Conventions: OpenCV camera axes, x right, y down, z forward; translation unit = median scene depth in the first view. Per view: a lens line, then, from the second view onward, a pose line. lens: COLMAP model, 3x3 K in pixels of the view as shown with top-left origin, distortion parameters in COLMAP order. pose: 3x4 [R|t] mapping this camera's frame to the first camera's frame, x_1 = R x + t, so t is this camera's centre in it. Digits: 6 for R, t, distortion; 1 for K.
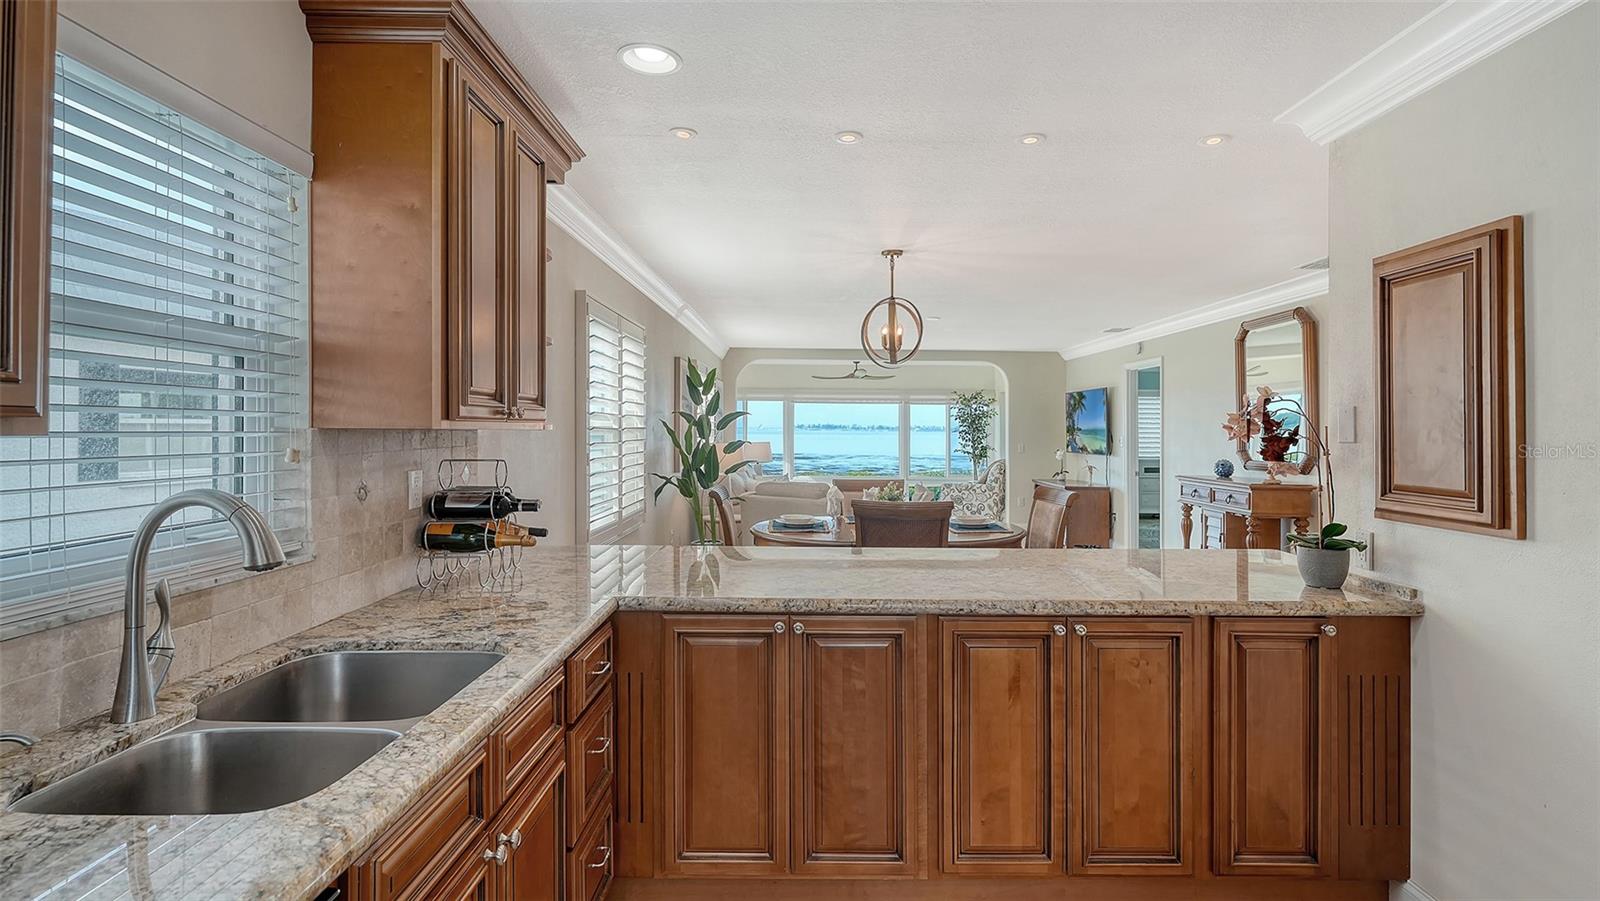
lens RADIAL K [[779.9, 0, 804.5], [0, 779.9, 440.1], [0, 0, 1]] dist [0.000396, -0.000432]
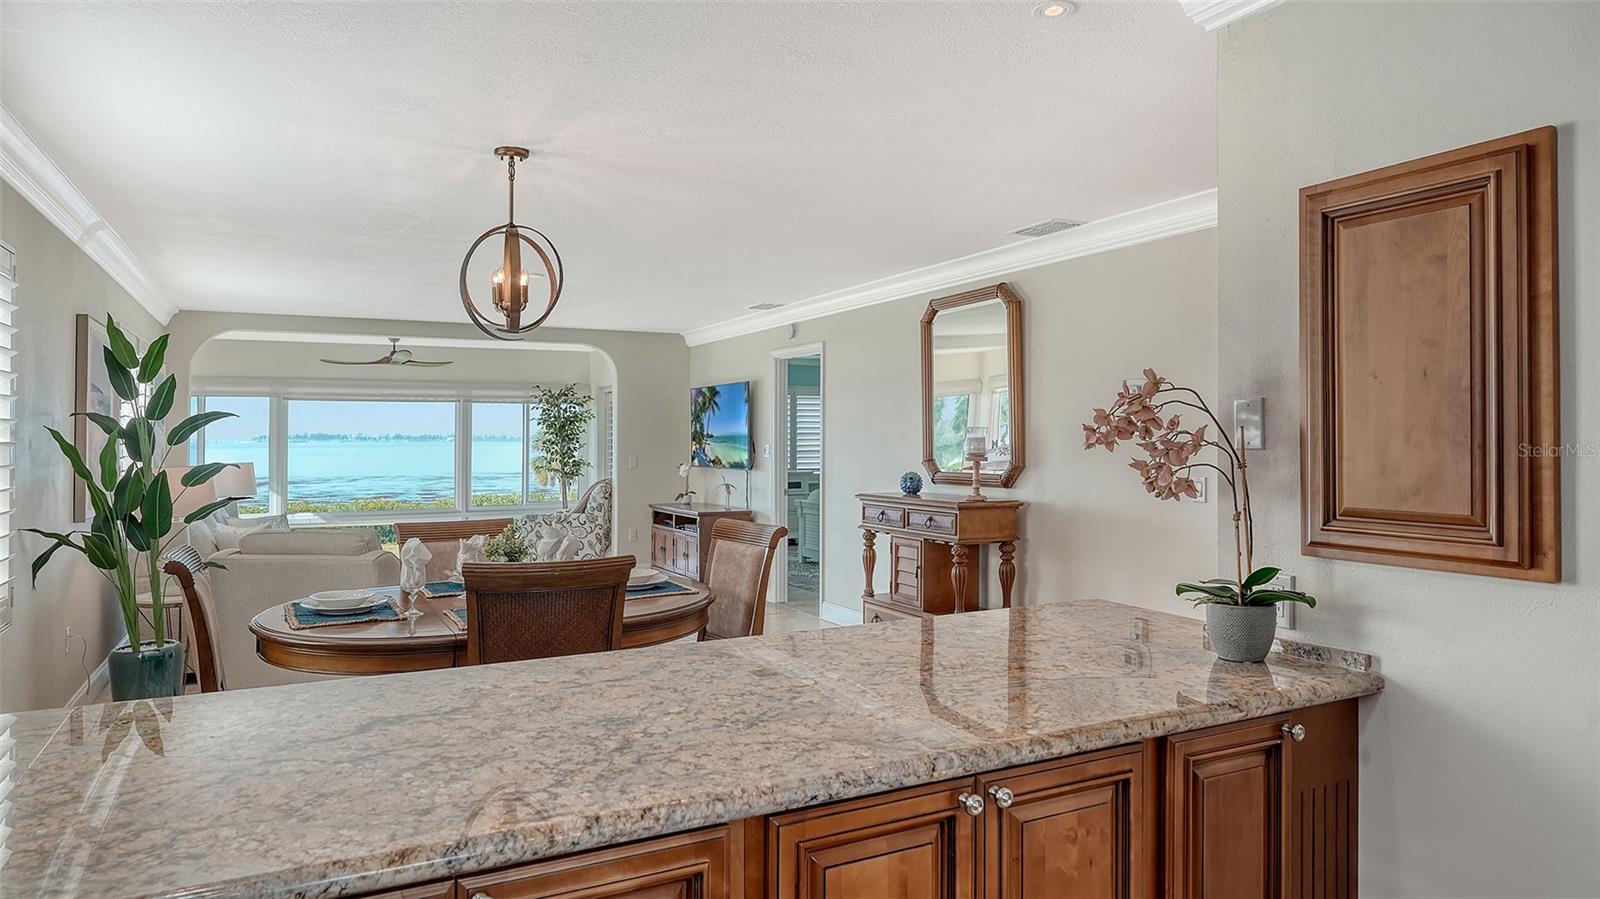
lens RADIAL K [[1000.8, 0, 775.8], [0, 1000.8, 412.7], [0, 0, 1]] dist [0.000503, -0.000384]
pose [[0.896539, -0.001504, 0.442961, -0.051036], [0.018808, 0.999222, -0.034676, -0.003609], [-0.442564, 0.039420, 0.895870, 0.207717]]
